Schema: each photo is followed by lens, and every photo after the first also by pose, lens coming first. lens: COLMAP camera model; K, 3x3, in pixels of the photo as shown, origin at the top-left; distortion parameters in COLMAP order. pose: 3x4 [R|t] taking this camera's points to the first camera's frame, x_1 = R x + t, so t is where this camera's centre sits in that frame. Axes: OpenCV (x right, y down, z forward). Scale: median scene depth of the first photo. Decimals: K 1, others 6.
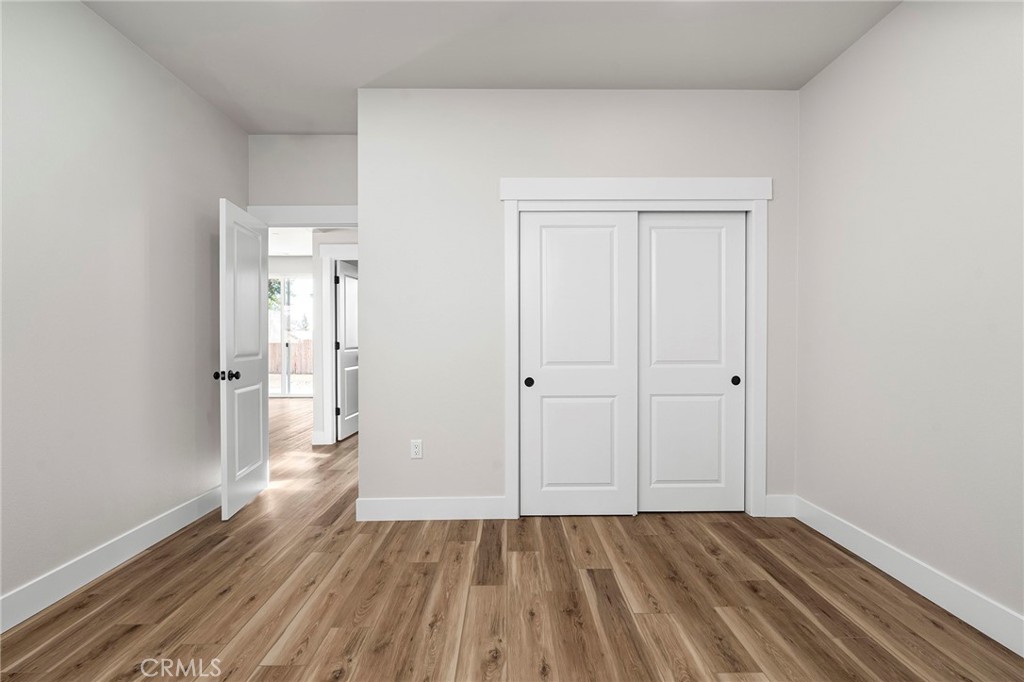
lens RADIAL K [[514.7, 0, 511.3], [0, 514.7, 338.7], [0, 0, 1]] dist [-0.002074, -0.000645]
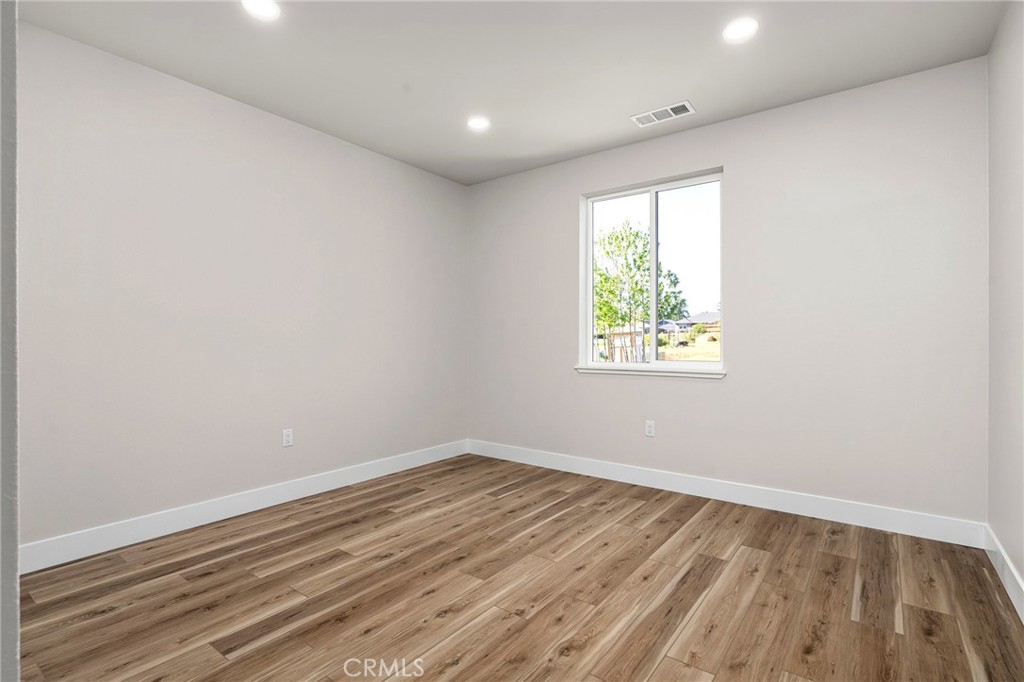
lens RADIAL K [[493.3, 0, 511.0], [0, 493.3, 341.9], [0, 0, 1]] dist [-0.001359, 0.000071]
pose [[-0.794368, -0.000931, 0.607437, -0.730106], [0.003228, 0.999978, 0.005754, -0.003841], [-0.607429, 0.006531, -0.794347, 1.574683]]
